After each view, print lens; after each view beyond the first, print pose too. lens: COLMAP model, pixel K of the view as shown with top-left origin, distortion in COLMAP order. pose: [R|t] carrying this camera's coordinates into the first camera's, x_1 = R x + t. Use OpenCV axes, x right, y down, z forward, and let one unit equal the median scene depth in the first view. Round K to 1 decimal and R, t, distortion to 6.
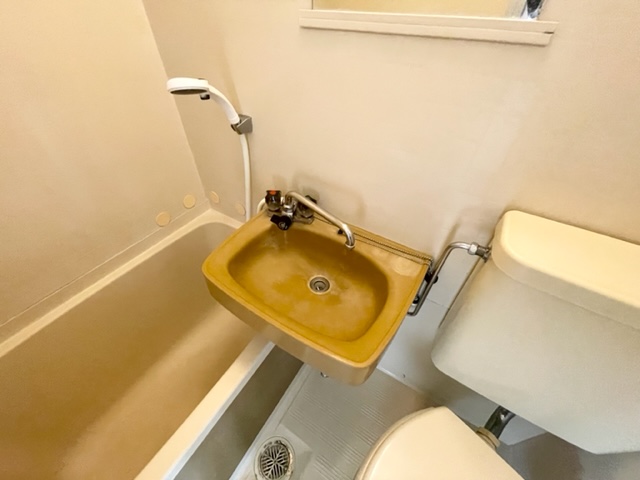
lens RADIAL K [[257.9, 0, 315.2], [0, 257.9, 238.7], [0, 0, 1]] dist [-0.001295, -0.000752]
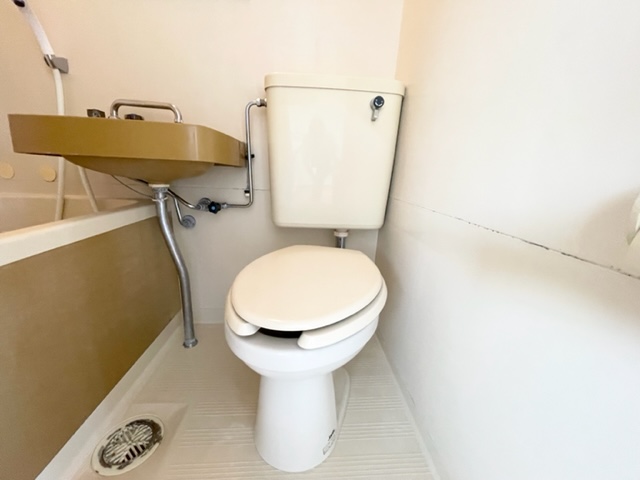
lens RADIAL K [[257.9, 0, 320.4], [0, 257.9, 239.3], [0, 0, 1]] dist [-0.001295, -0.000752]
pose [[0.809698, -0.128909, 0.572514, -0.085539], [0.374643, 0.864452, -0.335209, 1.017883], [-0.451699, 0.485906, 0.748240, -0.000064]]
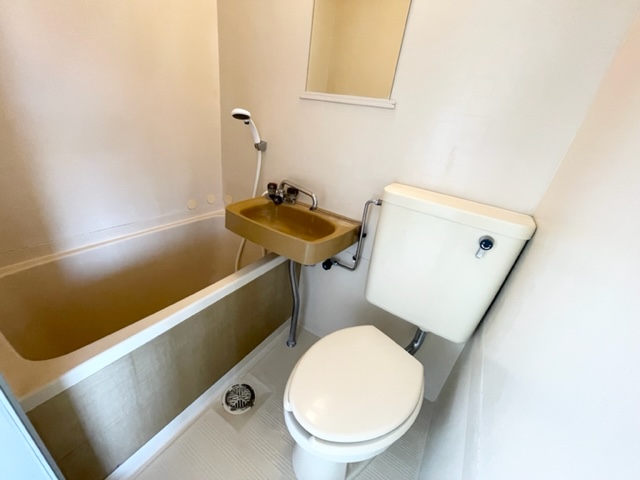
lens RADIAL K [[257.9, 0, 317.7], [0, 257.9, 239.8], [0, 0, 1]] dist [-0.001295, -0.000752]
pose [[0.993317, 0.109350, 0.036936, 0.097473], [-0.092985, 0.947743, -0.305182, 0.630439], [-0.068377, 0.299708, 0.951577, -0.469618]]
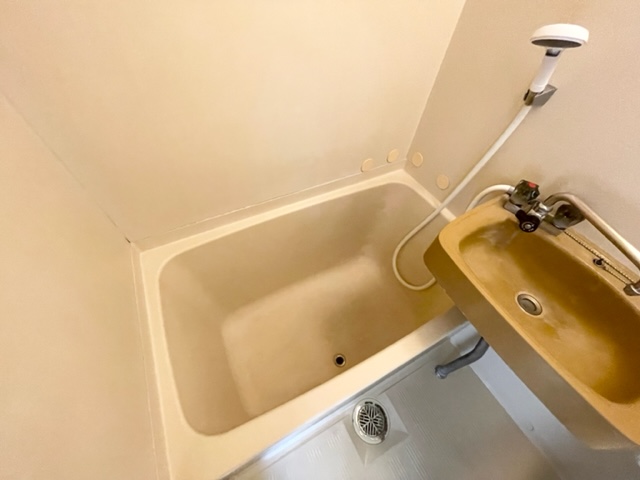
lens RADIAL K [[257.9, 0, 320.5], [0, 257.9, 239.7], [0, 0, 1]] dist [-0.001295, -0.000752]
pose [[0.863371, 0.421653, -0.277126, -0.445490], [-0.381690, 0.905001, 0.187845, 0.088175], [0.330005, -0.056404, 0.942293, -0.035869]]
